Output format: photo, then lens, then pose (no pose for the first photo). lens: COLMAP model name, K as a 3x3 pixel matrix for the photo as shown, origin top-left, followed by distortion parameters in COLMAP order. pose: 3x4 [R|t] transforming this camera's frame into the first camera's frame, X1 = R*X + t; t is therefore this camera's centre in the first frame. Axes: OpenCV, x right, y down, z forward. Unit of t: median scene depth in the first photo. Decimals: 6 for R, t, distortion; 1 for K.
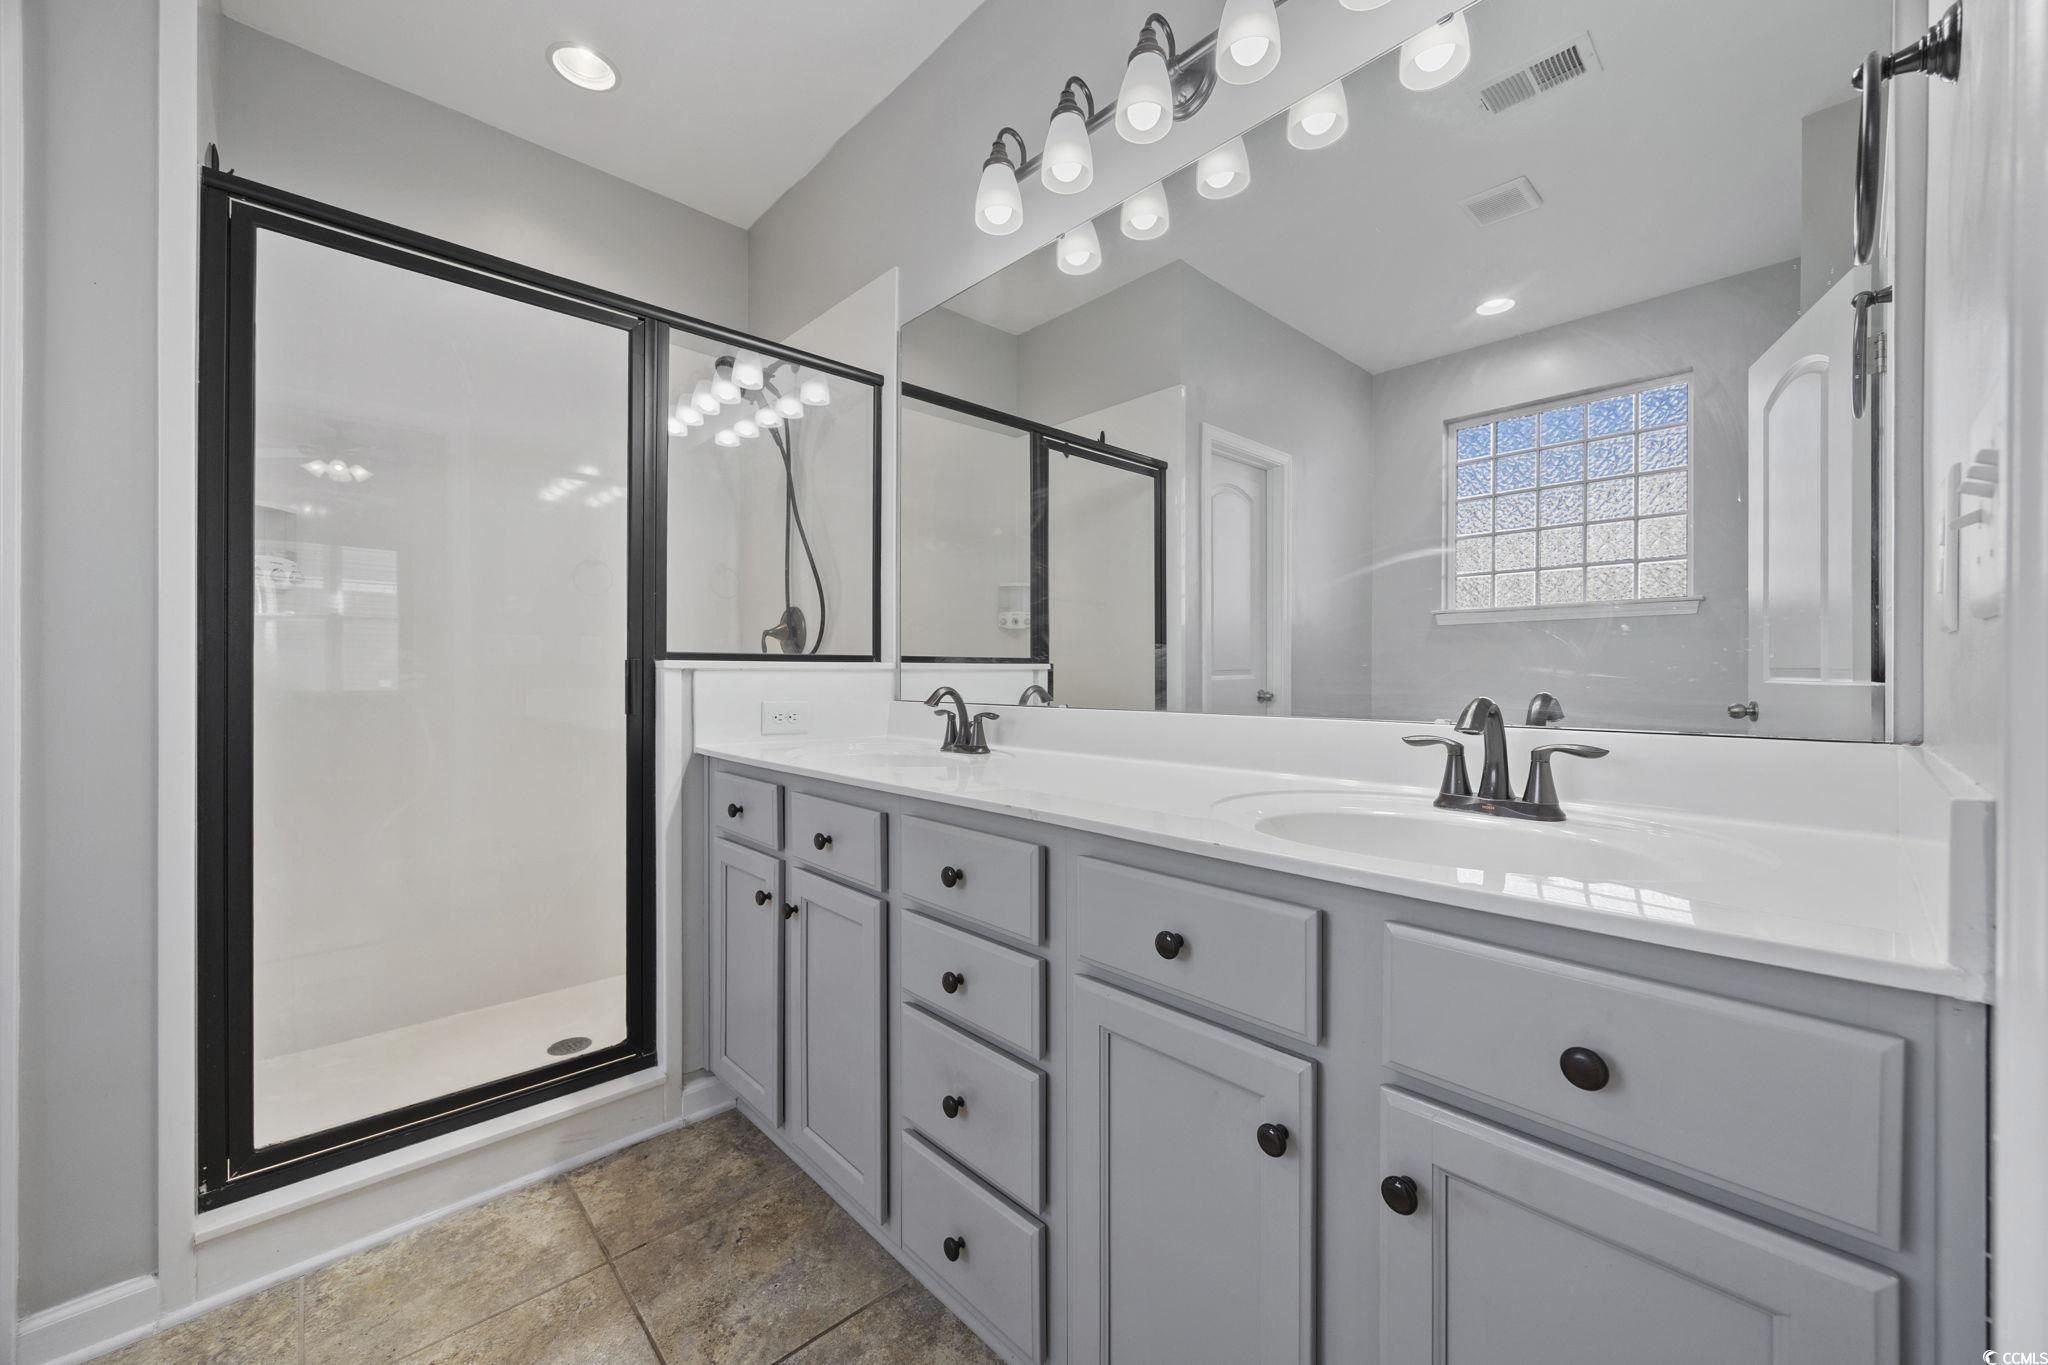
lens RADIAL K [[788.8, 0, 1034.9], [0, 788.8, 670.6], [0, 0, 1]] dist [-0.002498, -0.000005]
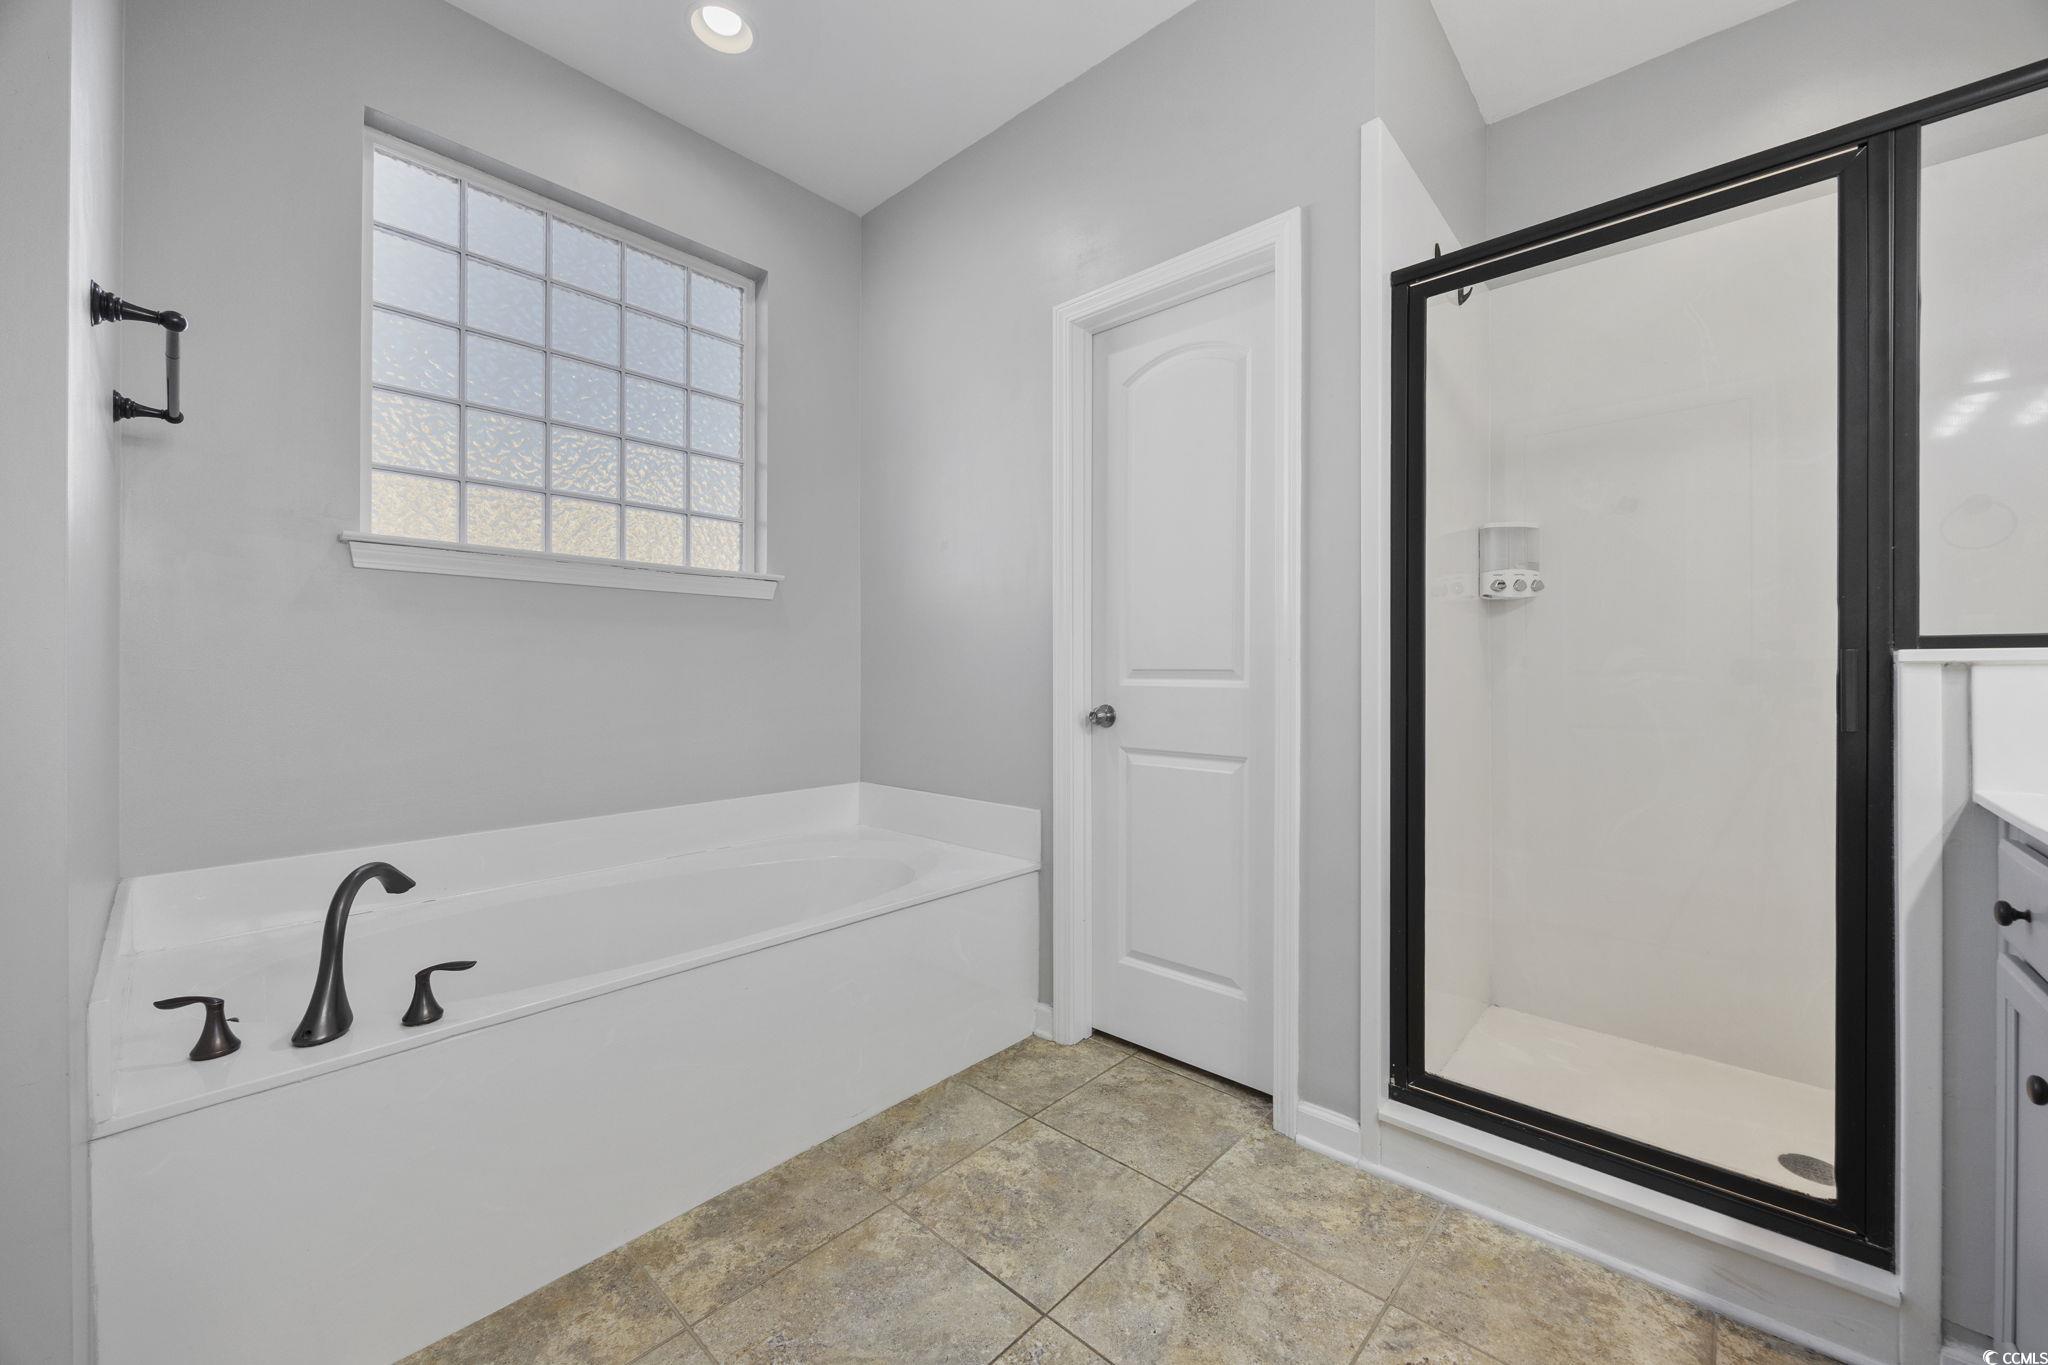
lens RADIAL K [[788.8, 0, 1034.9], [0, 788.8, 670.6], [0, 0, 1]] dist [-0.002498, -0.000005]
pose [[0.076930, 0.000005, -0.997036, 0.135657], [0.002757, 0.999996, 0.000218, 0.002422], [0.997033, -0.002766, 0.076930, 0.298133]]
